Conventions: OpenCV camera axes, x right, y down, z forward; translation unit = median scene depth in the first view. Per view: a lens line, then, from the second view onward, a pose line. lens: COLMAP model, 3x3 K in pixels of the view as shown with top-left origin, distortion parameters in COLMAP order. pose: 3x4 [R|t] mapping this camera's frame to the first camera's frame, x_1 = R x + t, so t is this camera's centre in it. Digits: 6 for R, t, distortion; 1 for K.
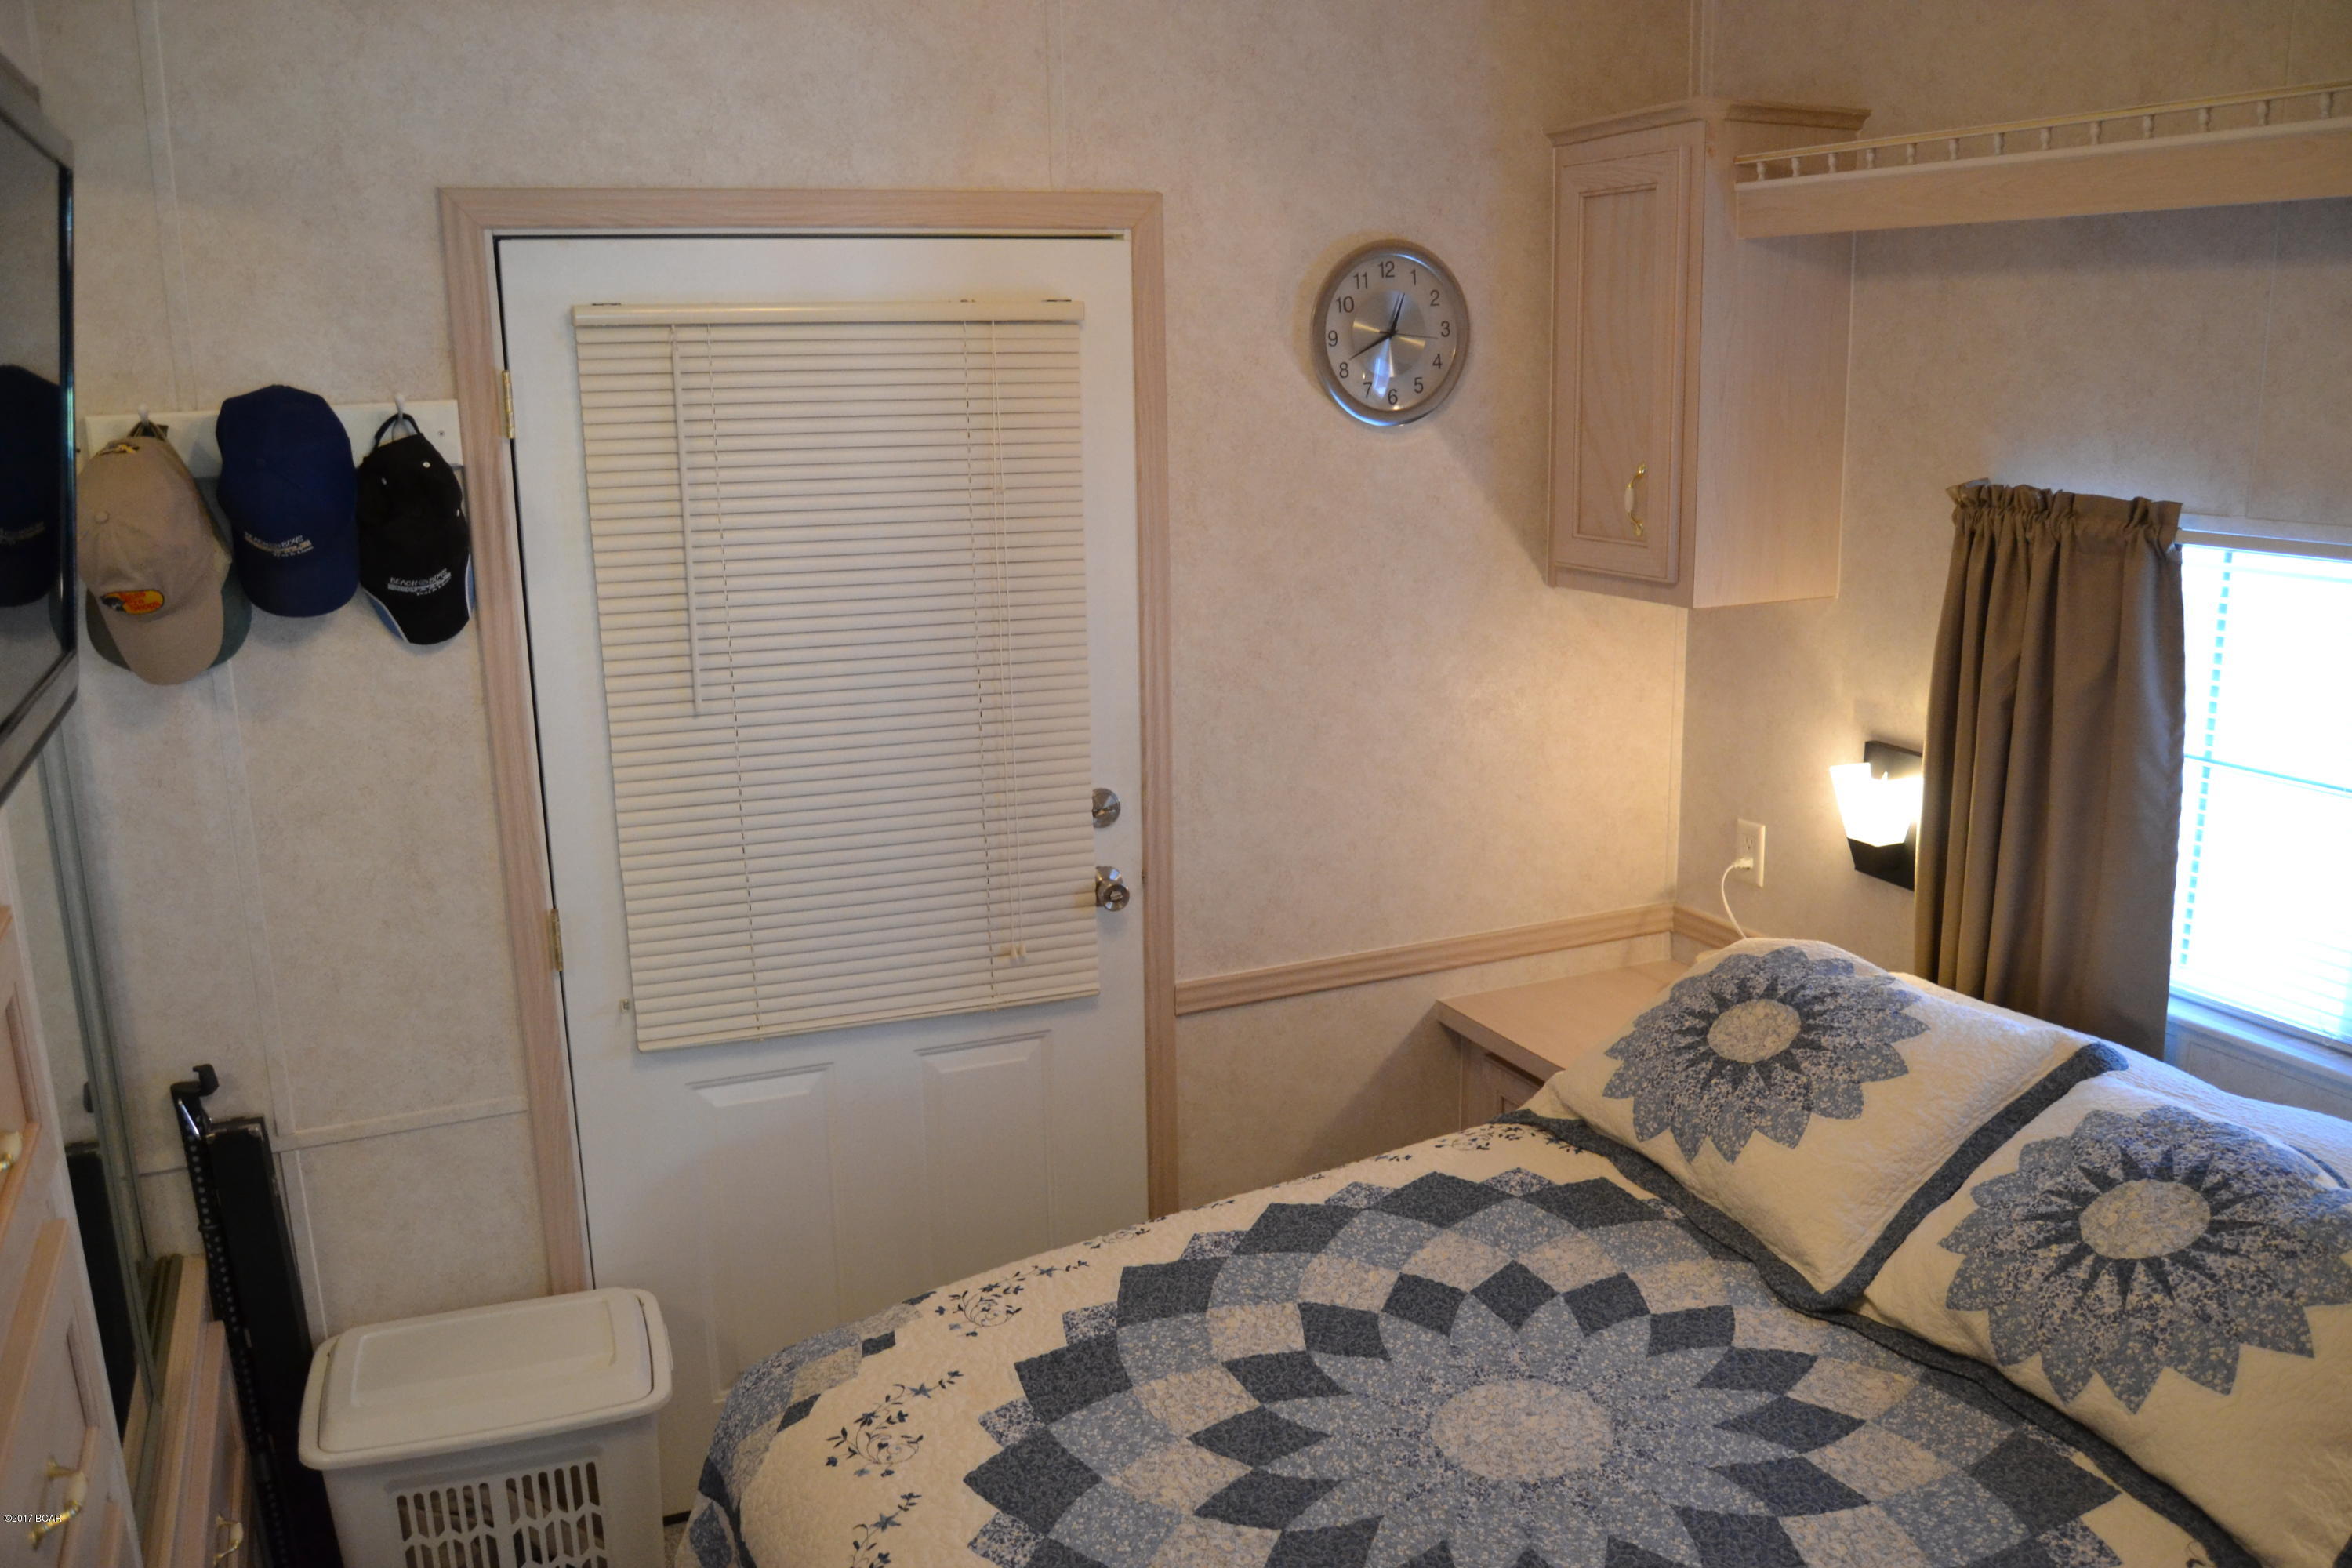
lens RADIAL K [[1870.4, 0, 1176.0], [0, 1870.4, 784.0], [0, 0, 1]] dist [-0.080424, 0.013033]
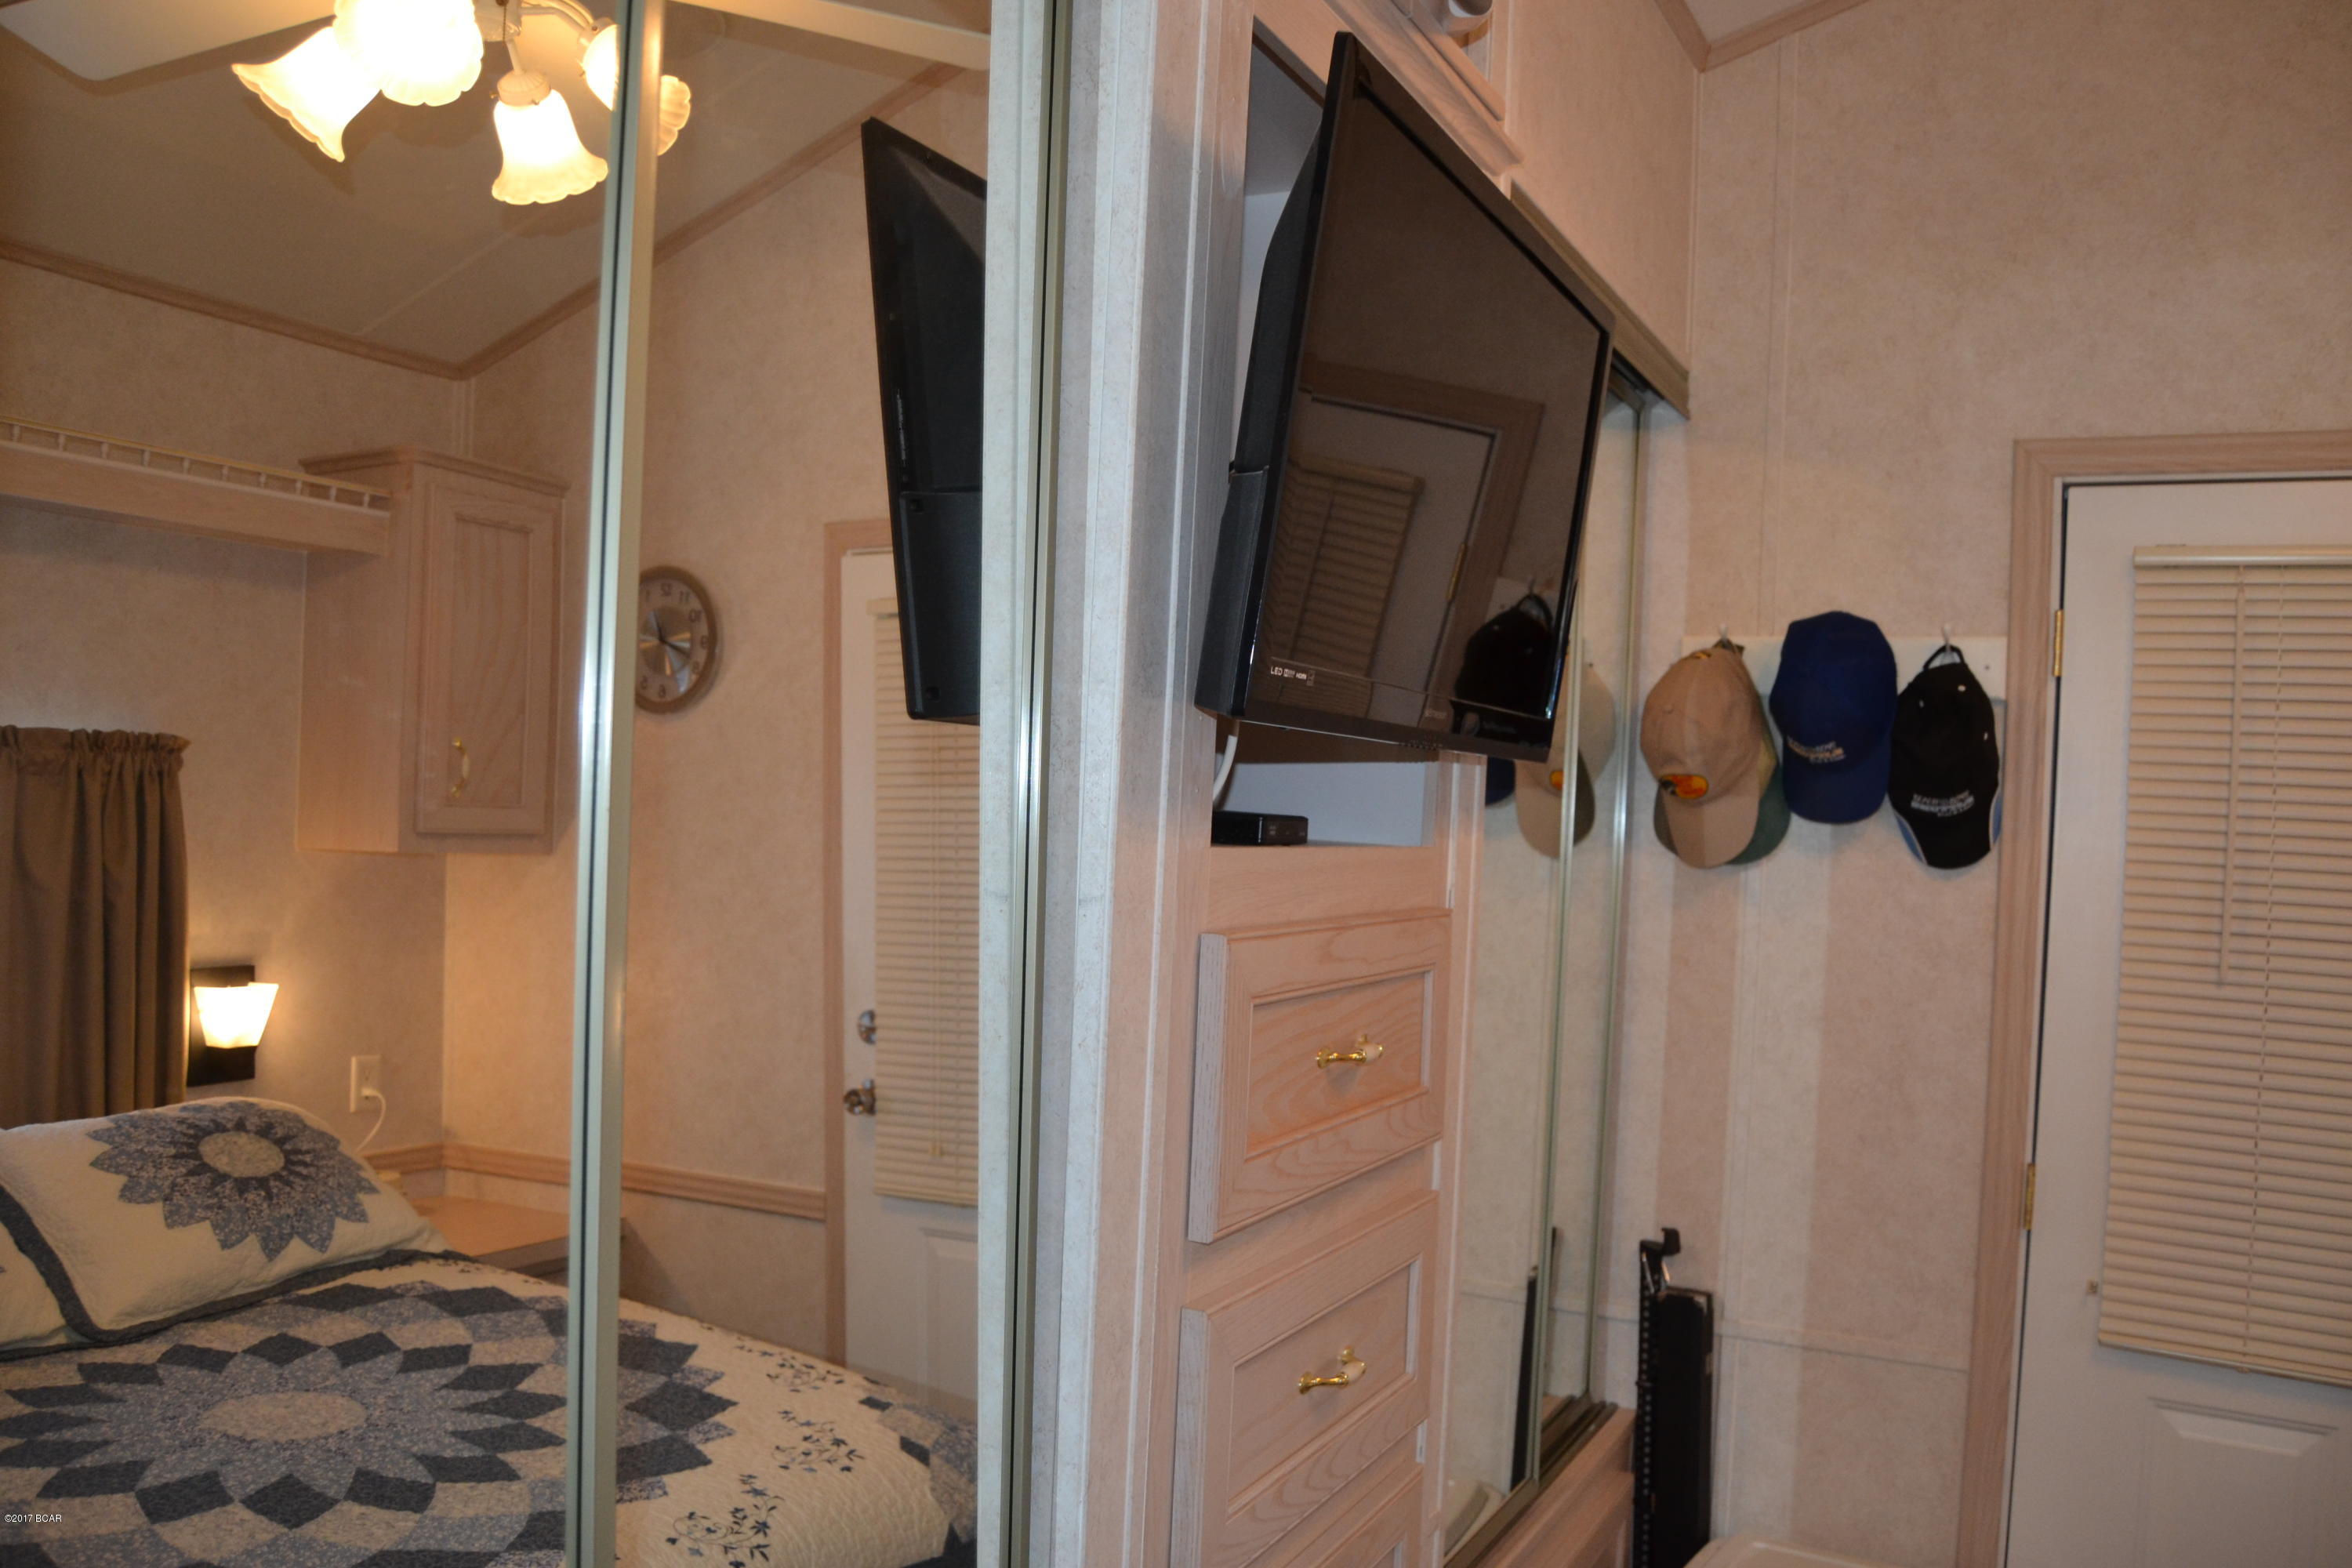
lens RADIAL K [[1870.4, 0, 1176.0], [0, 1870.4, 784.0], [0, 0, 1]] dist [-0.080424, 0.013033]
pose [[0.623893, 0.041253, -0.780420, 0.126025], [-0.235949, 0.961949, -0.137777, 0.122192], [0.745041, 0.270098, 0.609887, 0.047657]]
